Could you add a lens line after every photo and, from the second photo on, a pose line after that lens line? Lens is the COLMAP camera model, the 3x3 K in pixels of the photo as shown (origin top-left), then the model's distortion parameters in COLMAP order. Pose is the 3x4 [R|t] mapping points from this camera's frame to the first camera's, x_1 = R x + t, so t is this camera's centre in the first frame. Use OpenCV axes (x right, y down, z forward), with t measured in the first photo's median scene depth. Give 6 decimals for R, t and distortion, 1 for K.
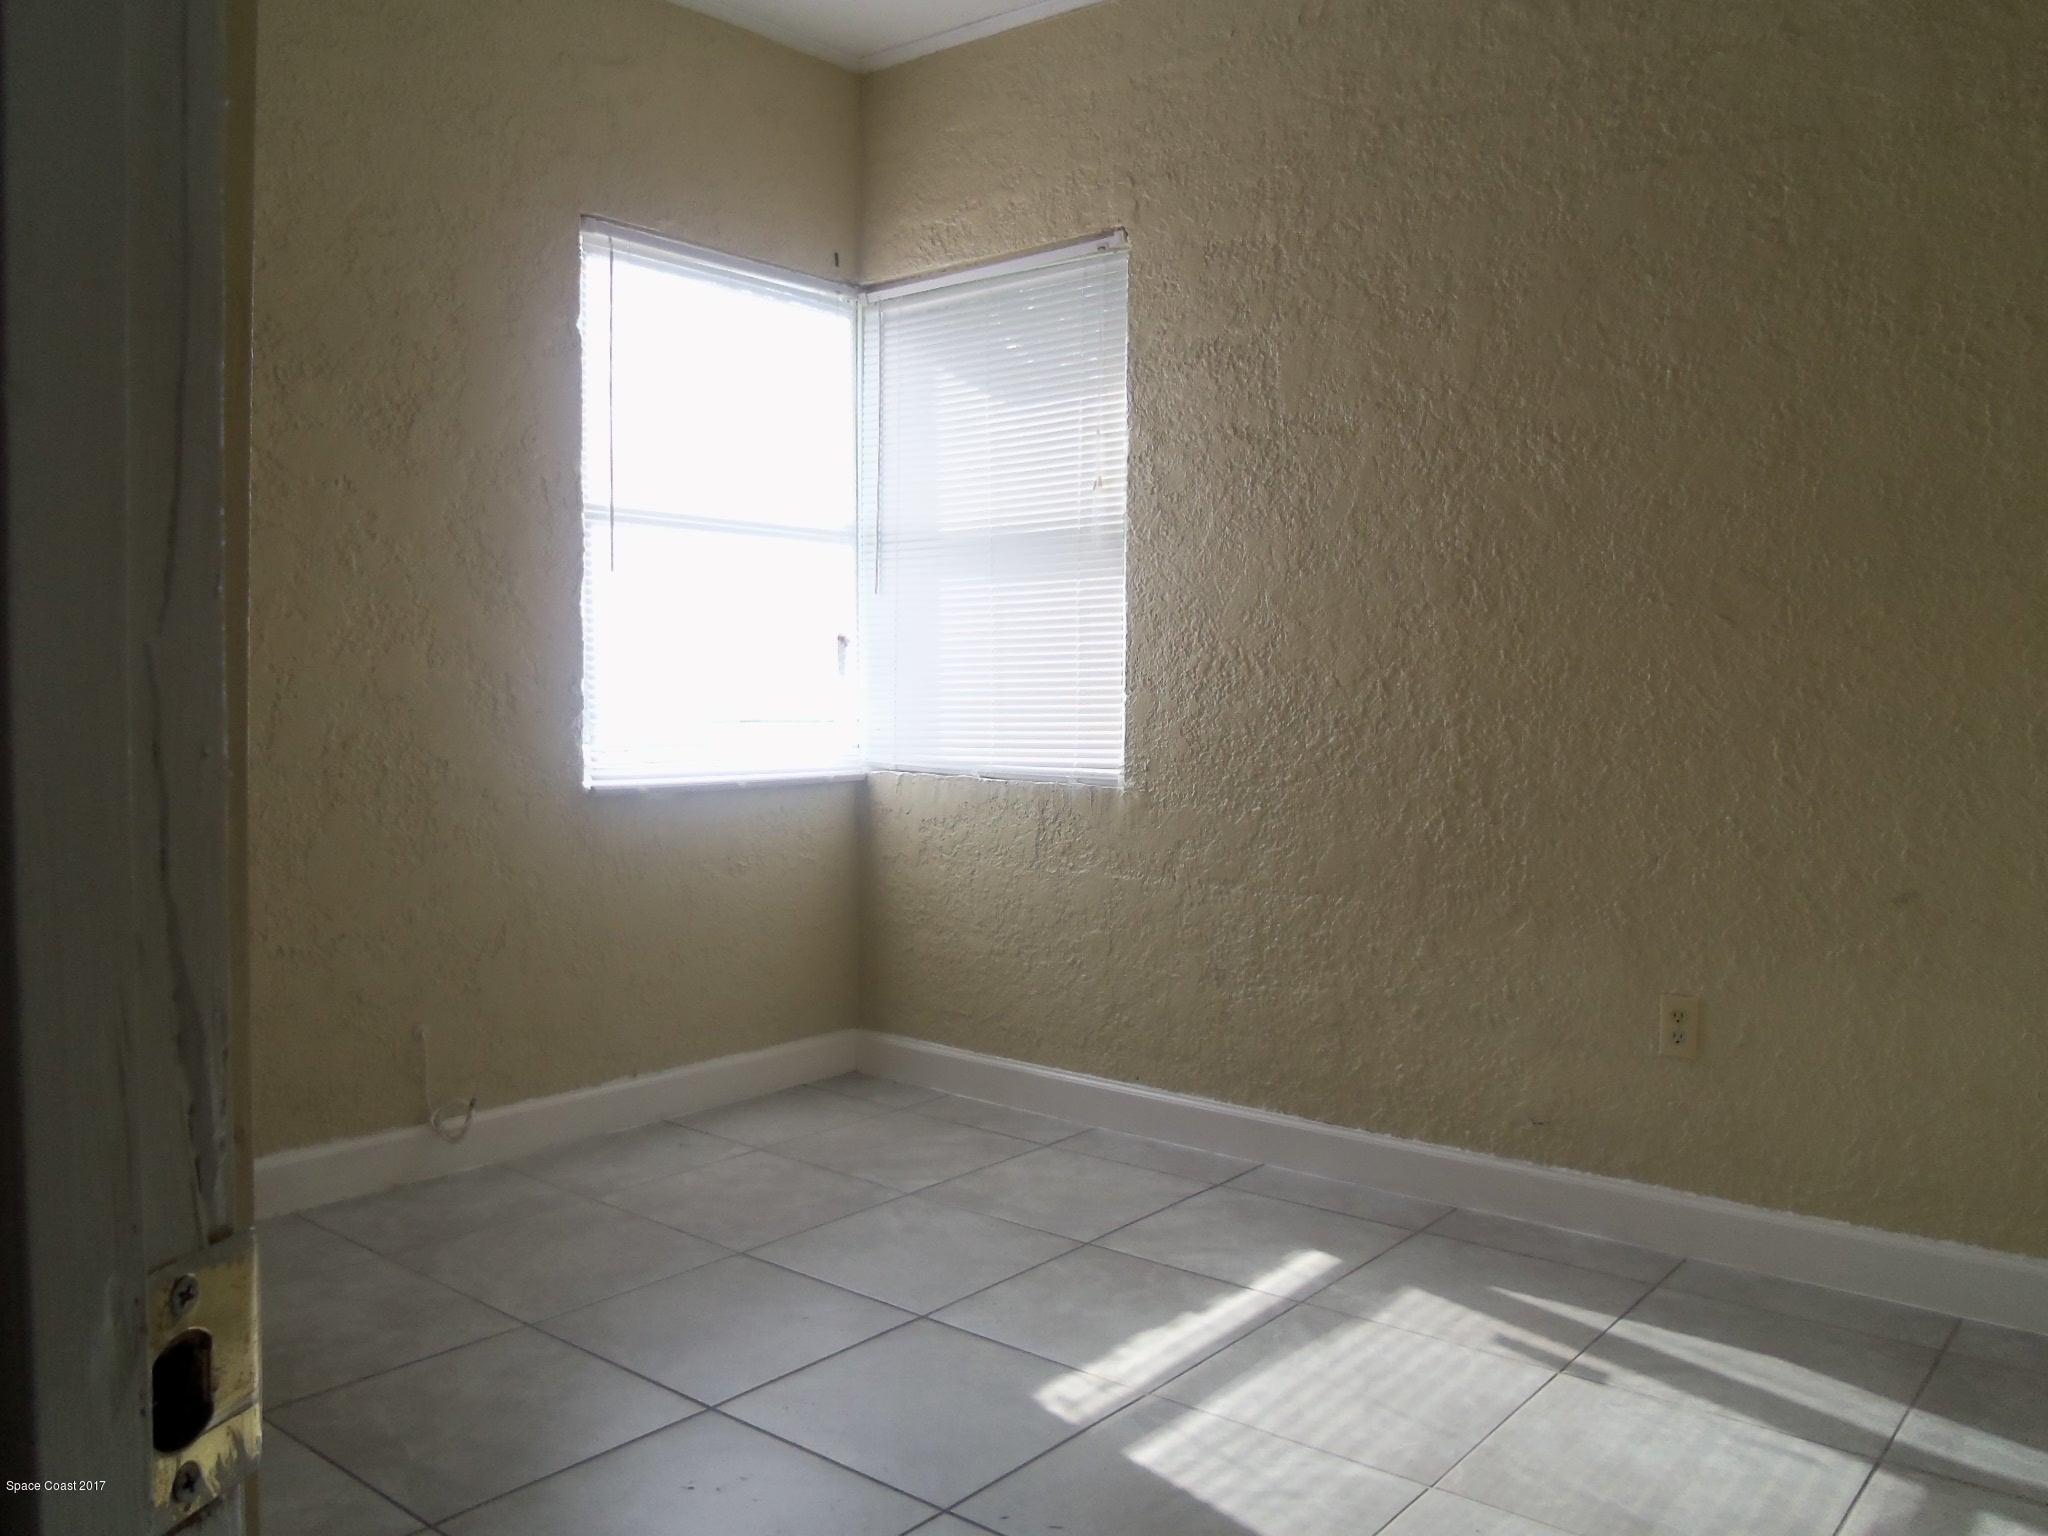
lens RADIAL K [[1671.4, 0, 1024.0], [0, 1671.4, 768.0], [0, 0, 1]] dist [-0.065078, 0.005924]
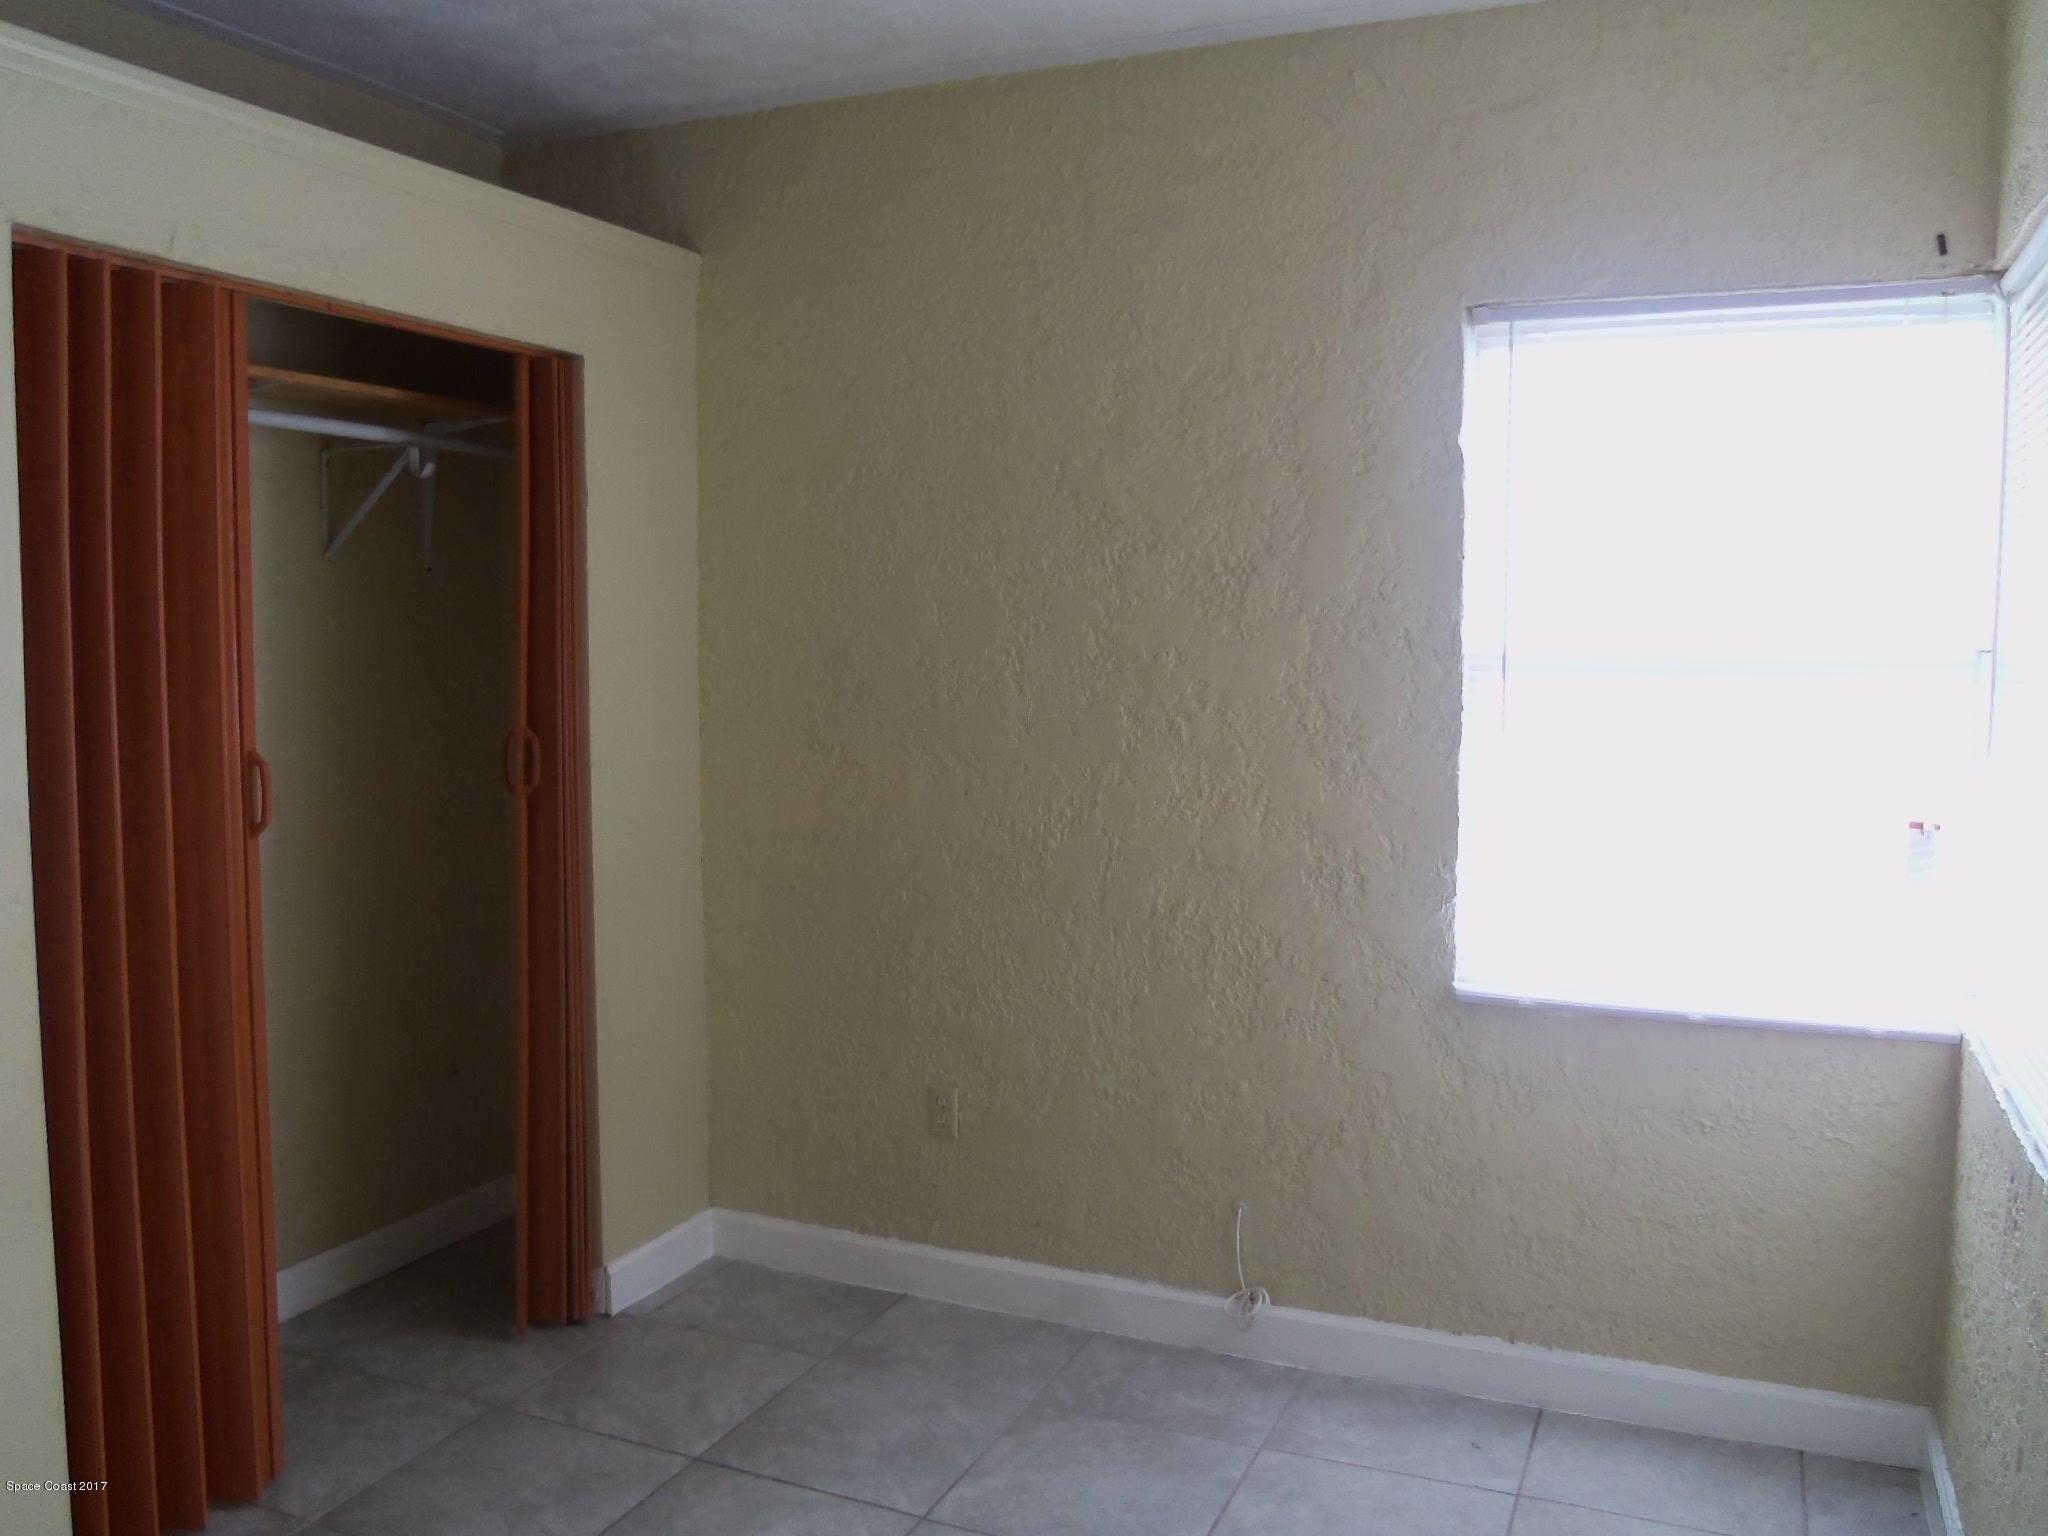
lens RADIAL K [[1671.4, 0, 1024.0], [0, 1671.4, 768.0], [0, 0, 1]] dist [-0.065078, 0.005924]
pose [[0.256562, 0.072836, -0.963780, 0.527591], [-0.049525, 0.996837, 0.062151, -0.153389], [0.965258, 0.031786, 0.259357, 0.611518]]
